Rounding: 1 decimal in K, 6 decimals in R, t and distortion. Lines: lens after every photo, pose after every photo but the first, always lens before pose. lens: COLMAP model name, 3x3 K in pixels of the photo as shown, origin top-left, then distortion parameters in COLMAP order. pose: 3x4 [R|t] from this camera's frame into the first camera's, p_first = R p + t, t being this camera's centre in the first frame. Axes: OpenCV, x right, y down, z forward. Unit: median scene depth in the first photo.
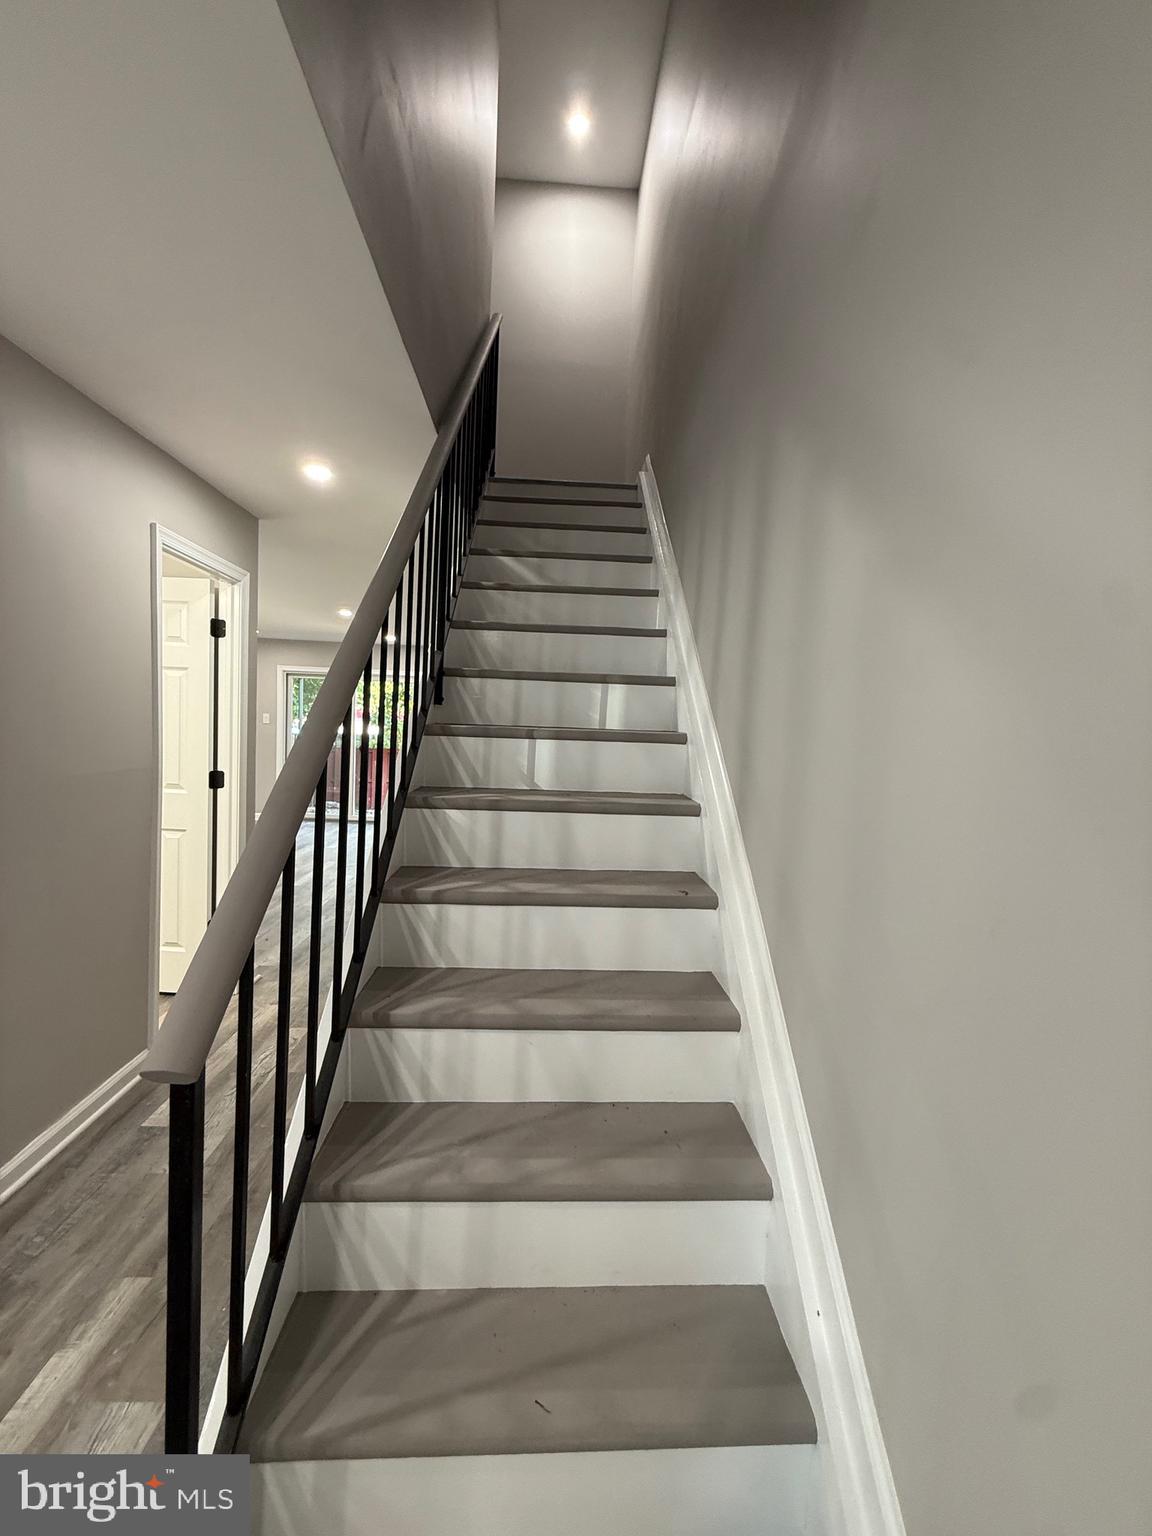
lens RADIAL K [[611.4, 0, 576.1], [0, 611.4, 773.5], [0, 0, 1]] dist [-0.000509, 0.000281]
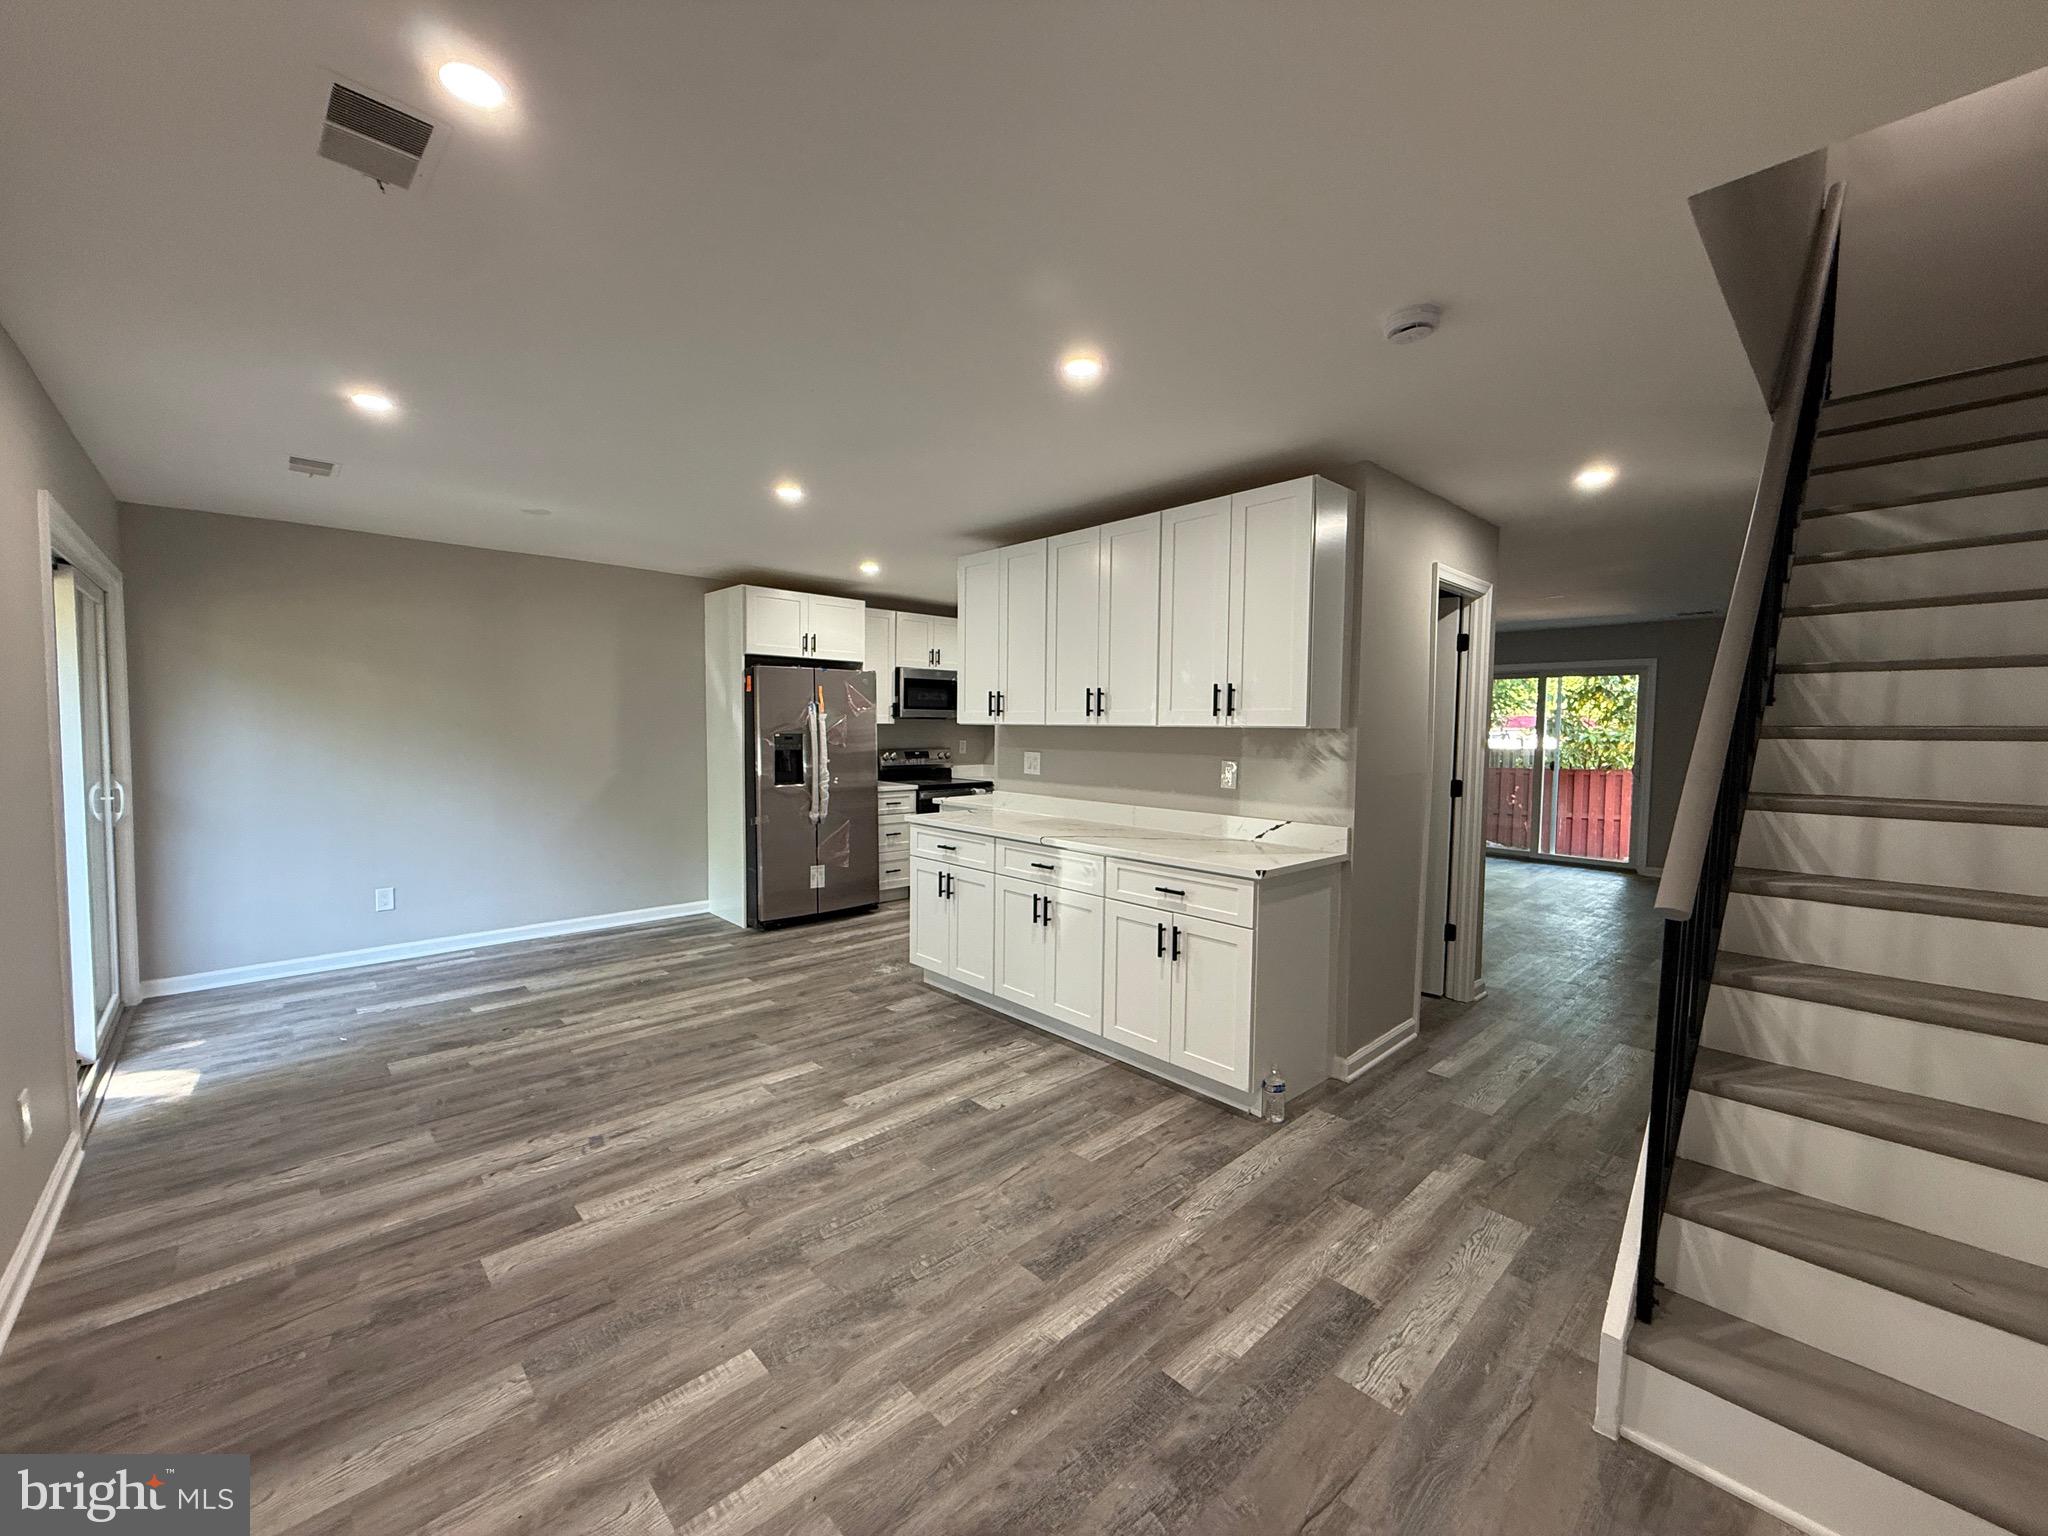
lens RADIAL K [[815.2, 0, 1022.1], [0, 815.2, 767.8], [0, 0, 1]] dist [-0.000509, 0.000281]
pose [[0.646461, 0.007809, -0.762907, -0.016934], [-0.039774, 0.998933, -0.023479, 0.058498], [0.761910, 0.045522, 0.646081, -0.697017]]
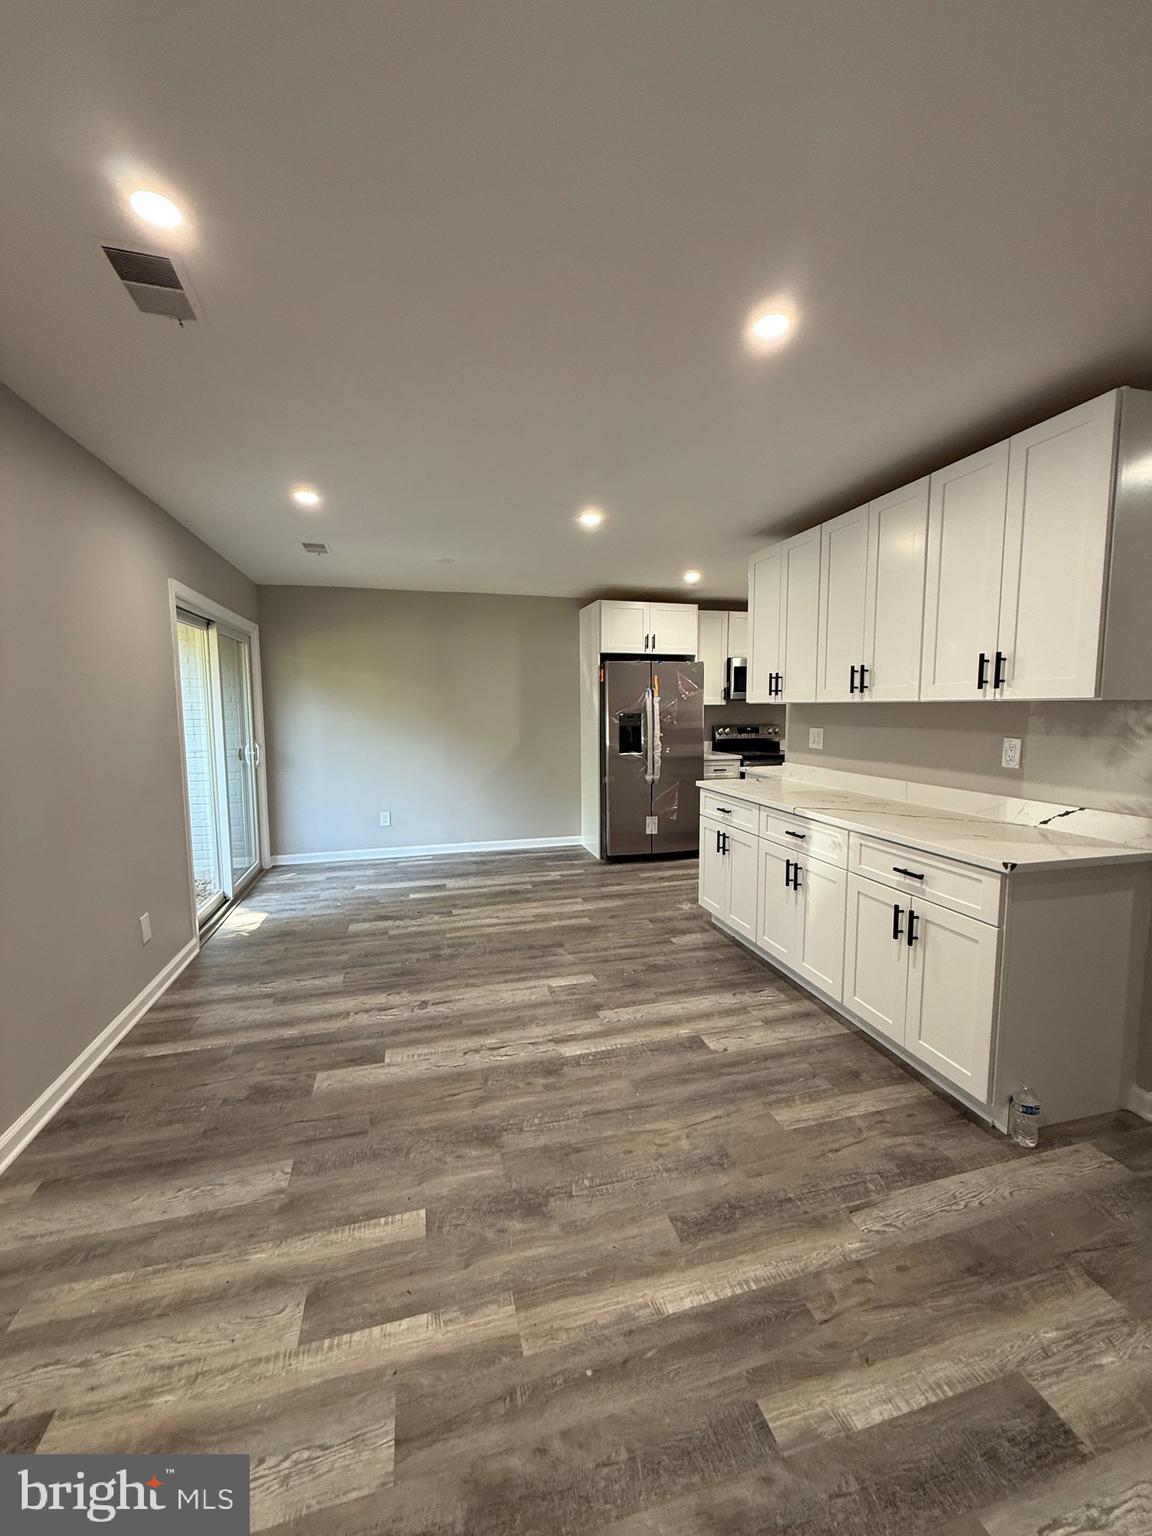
lens RADIAL K [[611.4, 0, 578.1], [0, 611.4, 763.6], [0, 0, 1]] dist [-0.000509, 0.000281]
pose [[0.212152, 0.050886, -0.975911, -0.065074], [-0.058018, 0.997538, 0.039402, 0.036624], [0.975513, 0.048261, 0.214582, -0.303001]]
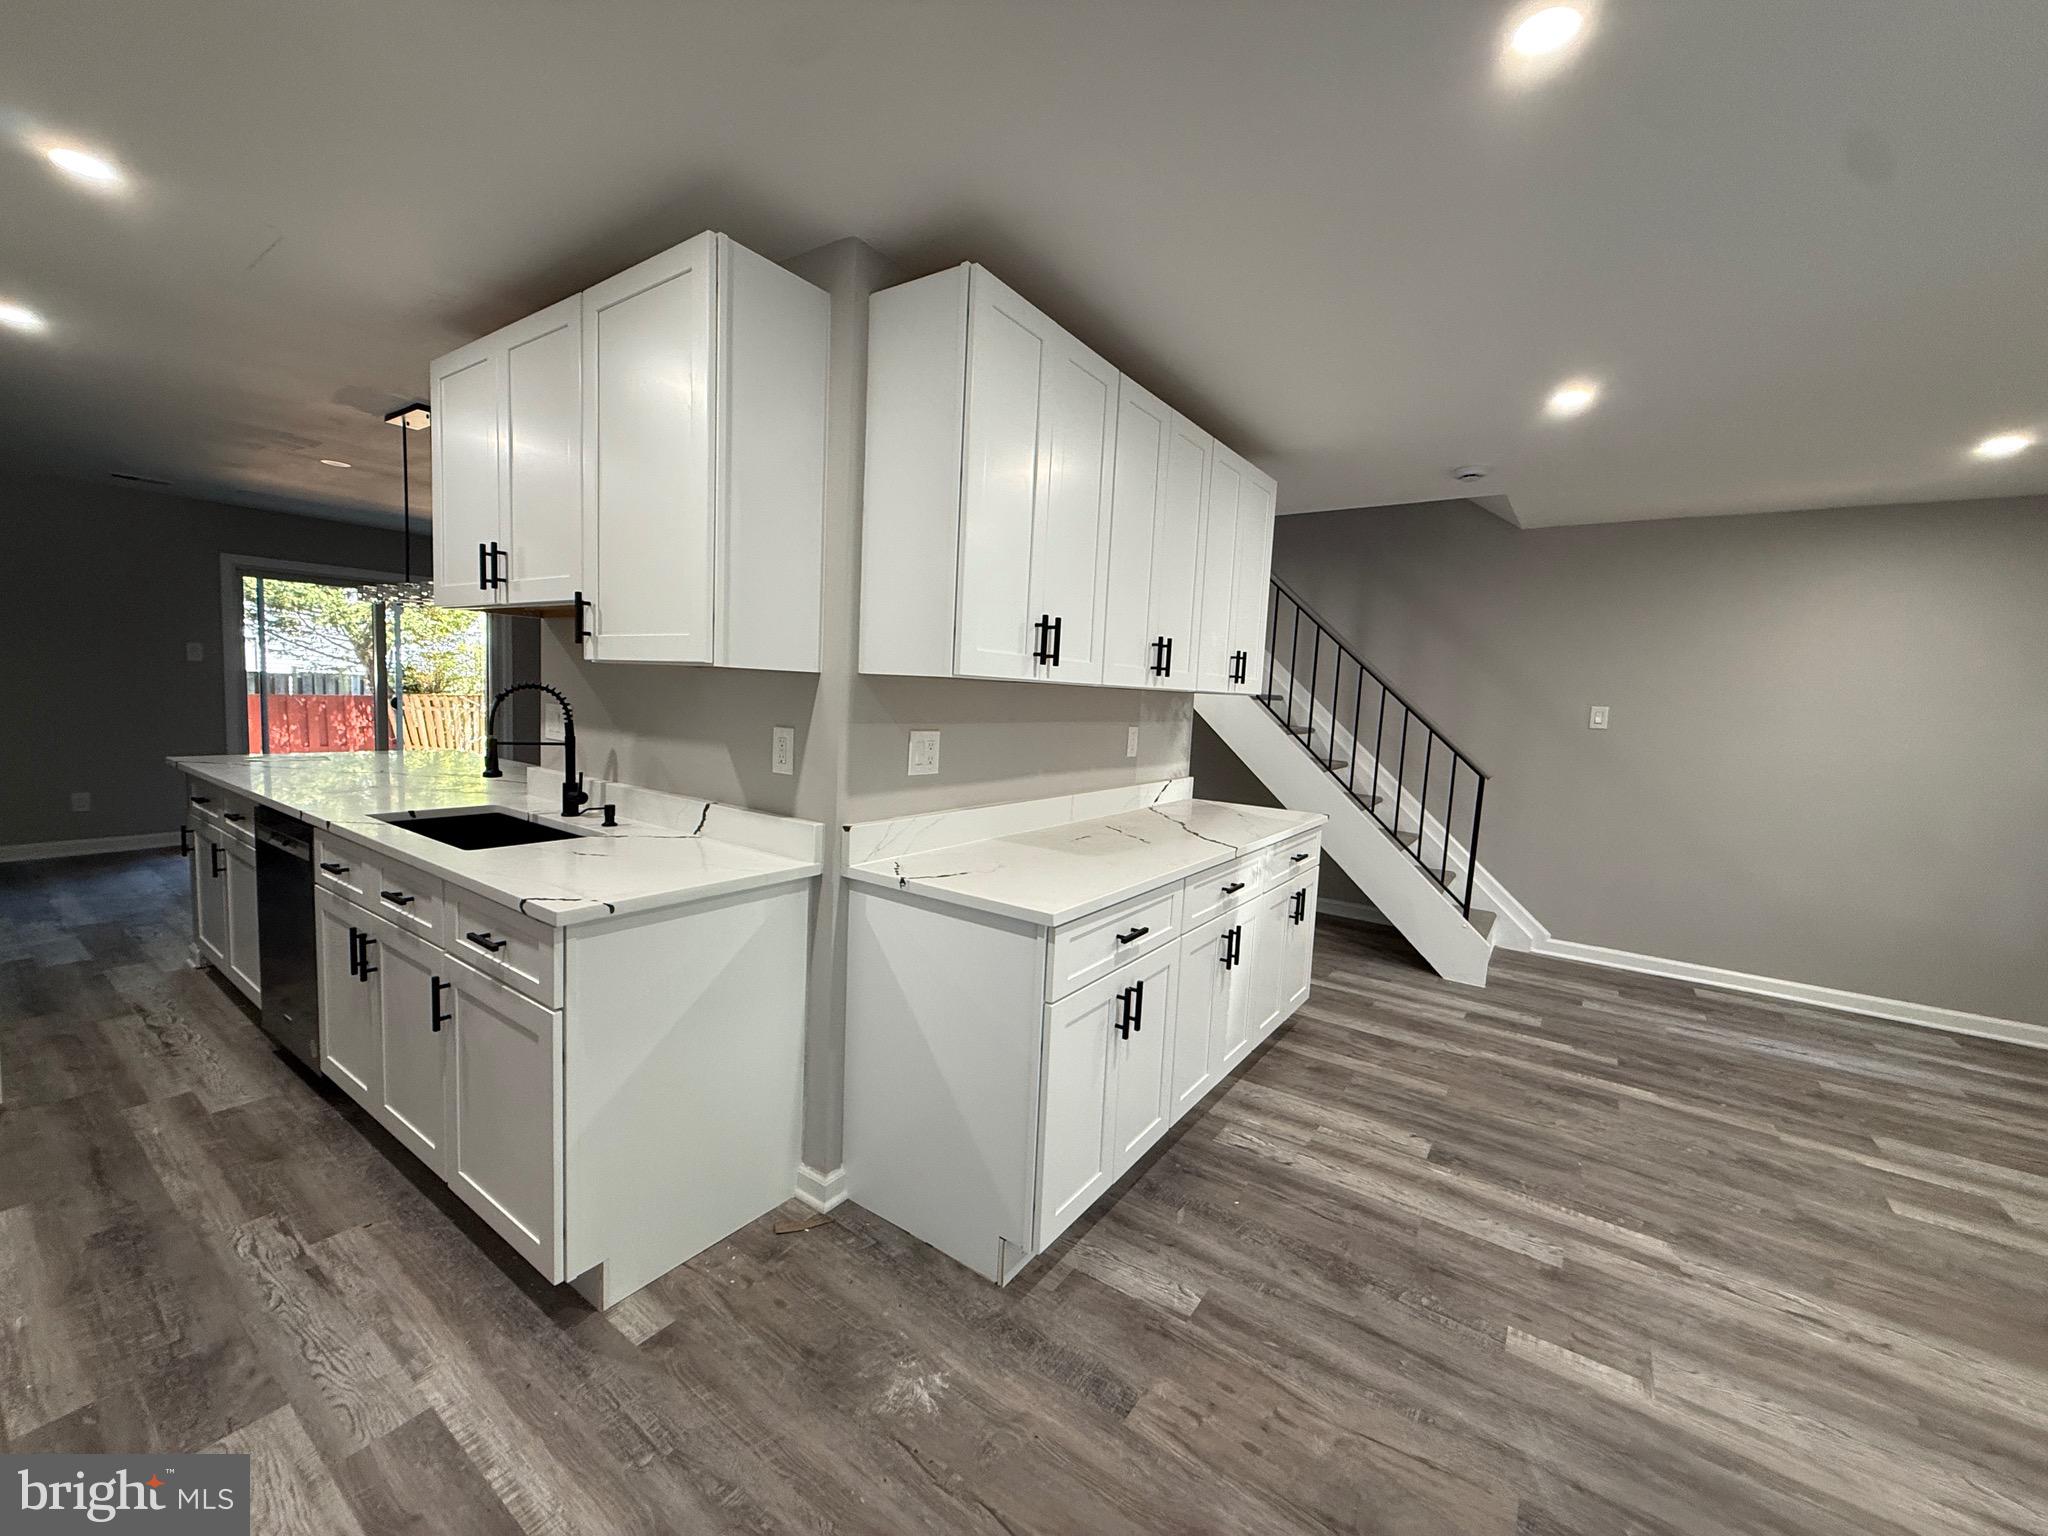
lens RADIAL K [[815.2, 0, 1019.2], [0, 815.2, 767.6], [0, 0, 1]] dist [-0.000509, 0.000281]
pose [[0.616319, -0.086432, 0.782739, -2.609371], [0.035637, 0.996001, 0.081921, -0.080767], [-0.786689, -0.022595, 0.616935, -0.008590]]
